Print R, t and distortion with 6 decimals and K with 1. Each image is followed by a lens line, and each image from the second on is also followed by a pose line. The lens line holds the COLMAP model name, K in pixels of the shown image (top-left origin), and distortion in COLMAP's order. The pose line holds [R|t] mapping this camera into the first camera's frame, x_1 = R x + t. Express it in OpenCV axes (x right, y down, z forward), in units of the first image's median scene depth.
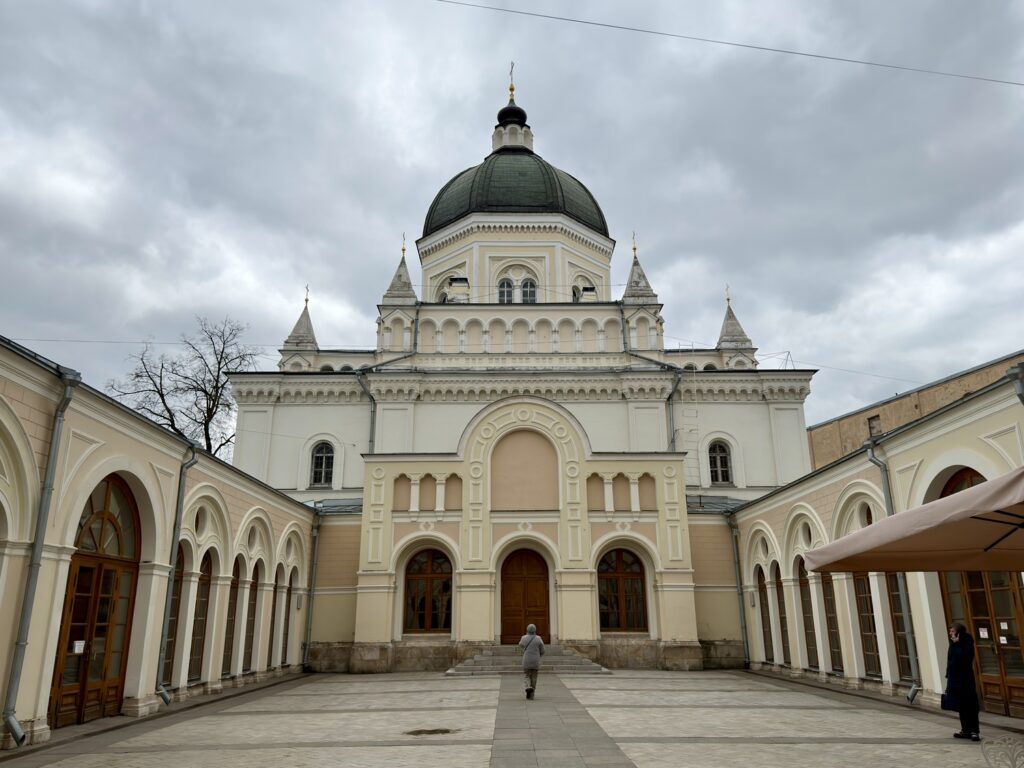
lens RADIAL K [[767.5, 0, 507.7], [0, 767.5, 386.5], [0, 0, 1]] dist [-0.011608, -0.001508]
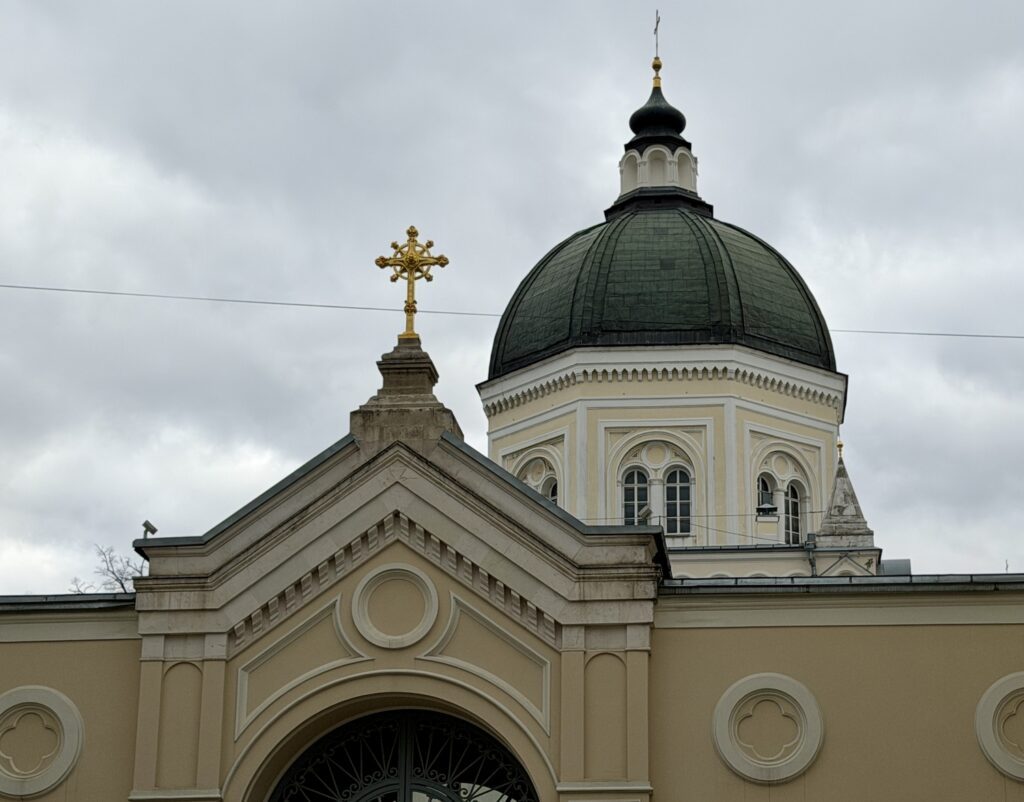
lens RADIAL K [[2091.9, 0, 515.3], [0, 2091.9, 402.1], [0, 0, 1]] dist [0.074978, 0.000000]
pose [[0.992308, -0.022180, -0.121793, 0.095287], [0.017301, 0.999011, -0.040968, -0.125094], [0.122581, 0.038546, 0.991710, -0.507560]]
